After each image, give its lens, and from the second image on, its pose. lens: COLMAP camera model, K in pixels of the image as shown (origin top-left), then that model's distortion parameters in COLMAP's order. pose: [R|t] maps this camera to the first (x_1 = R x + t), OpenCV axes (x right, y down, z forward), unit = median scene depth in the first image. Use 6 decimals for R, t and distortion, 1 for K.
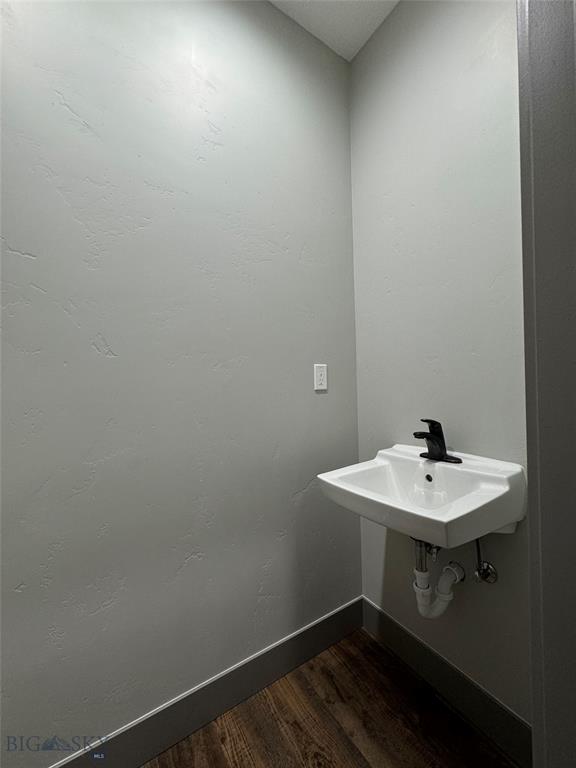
lens RADIAL K [[304.7, 0, 286.5], [0, 304.7, 386.2], [0, 0, 1]] dist [-0.001326, 0.000344]
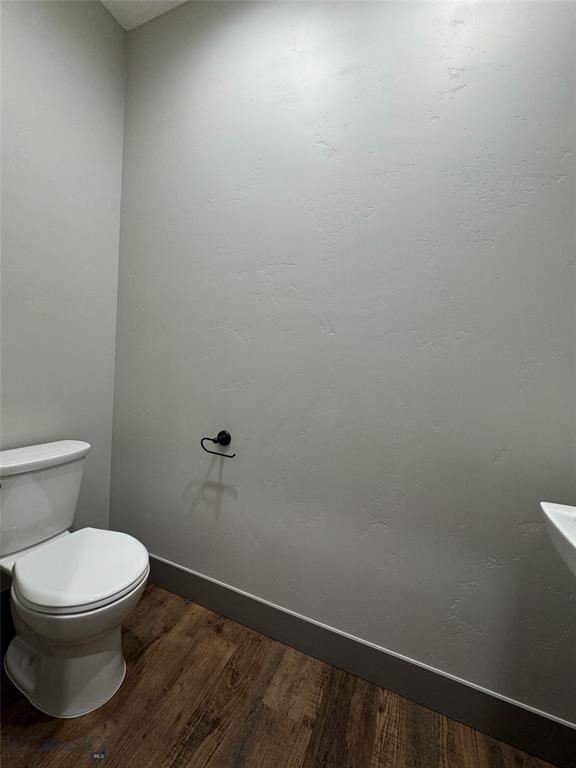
lens RADIAL K [[304.7, 0, 287.2], [0, 304.7, 383.2], [0, 0, 1]] dist [-0.001326, 0.000344]
pose [[0.565741, 0.113120, -0.816787, 0.308534], [-0.084119, 0.993295, 0.079301, 0.015878], [0.820281, 0.023843, 0.571464, 0.122738]]
